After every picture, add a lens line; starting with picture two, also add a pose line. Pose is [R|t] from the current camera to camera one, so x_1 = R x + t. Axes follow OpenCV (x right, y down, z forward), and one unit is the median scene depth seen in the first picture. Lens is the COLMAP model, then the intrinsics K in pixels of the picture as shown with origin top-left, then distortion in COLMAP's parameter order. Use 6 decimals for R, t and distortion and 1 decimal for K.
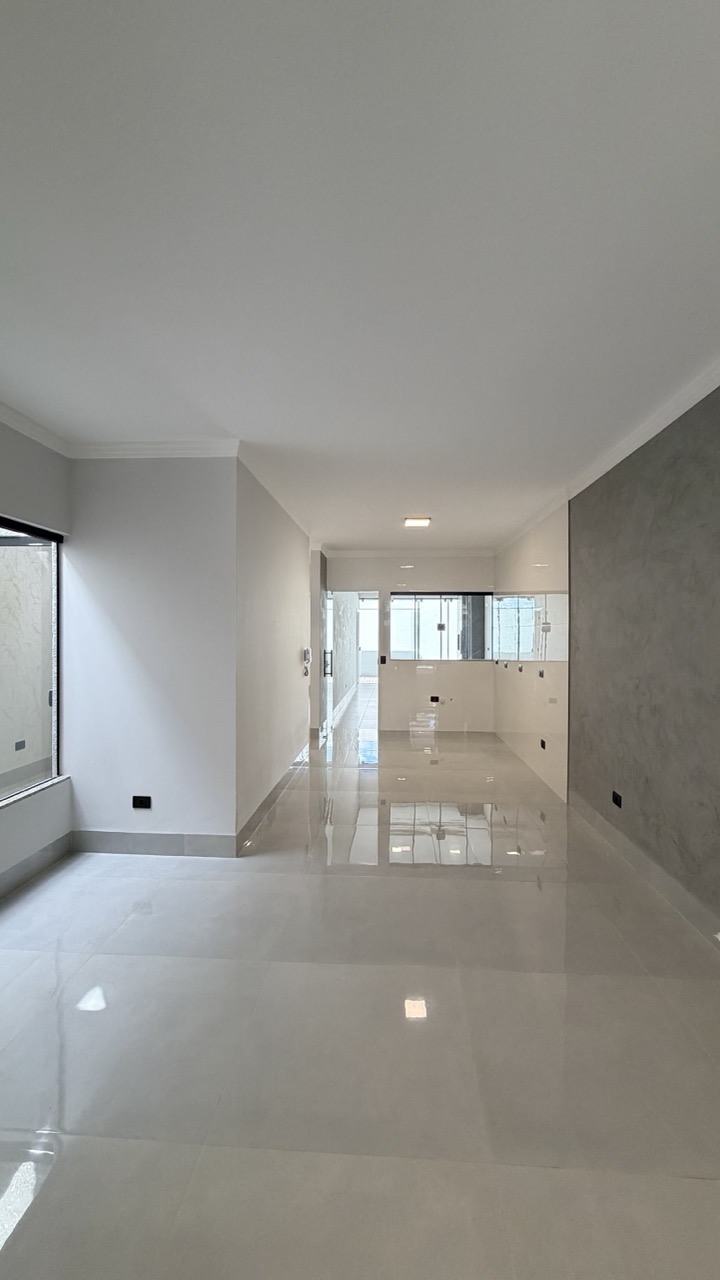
lens RADIAL K [[511.7, 0, 362.5], [0, 511.7, 639.2], [0, 0, 1]] dist [-0.003726, -0.000114]
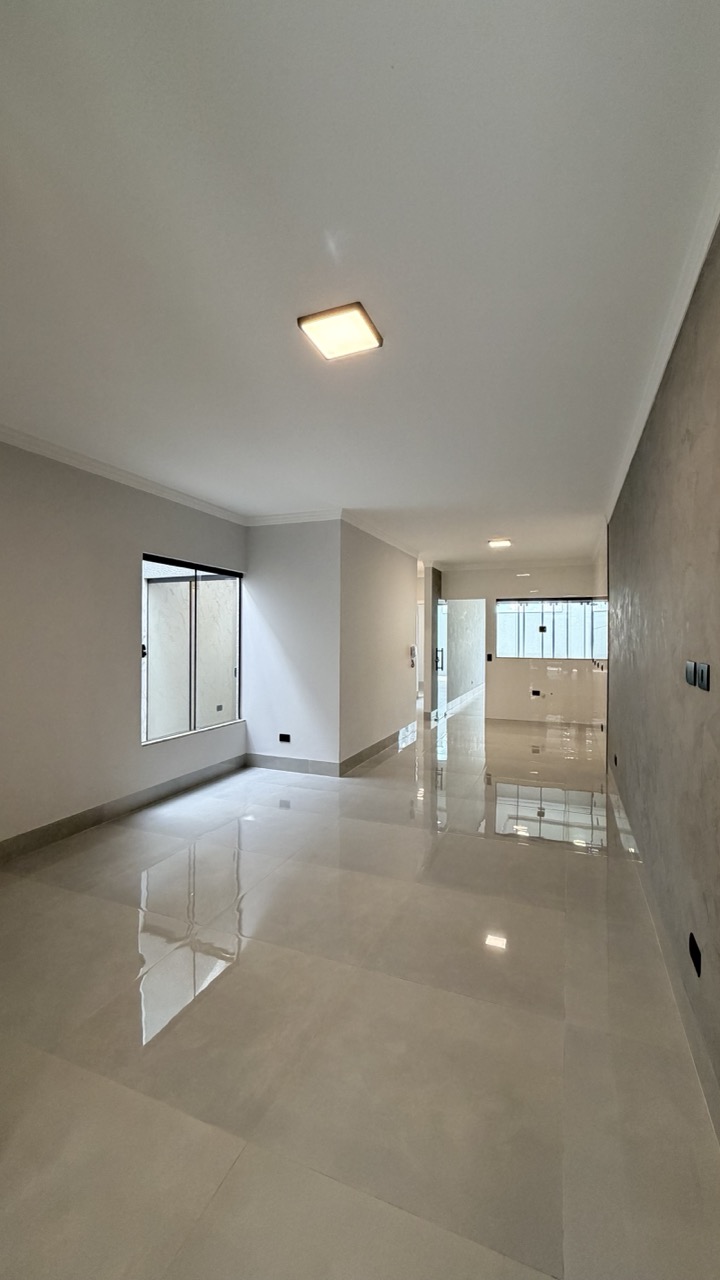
lens RADIAL K [[511.7, 0, 361.5], [0, 511.7, 637.4], [0, 0, 1]] dist [-0.003726, -0.000114]
pose [[0.948816, 0.001547, -0.315827, 0.203196], [-0.005239, 0.999928, -0.010839, 0.013478], [0.315787, 0.011939, 0.948755, -0.300892]]
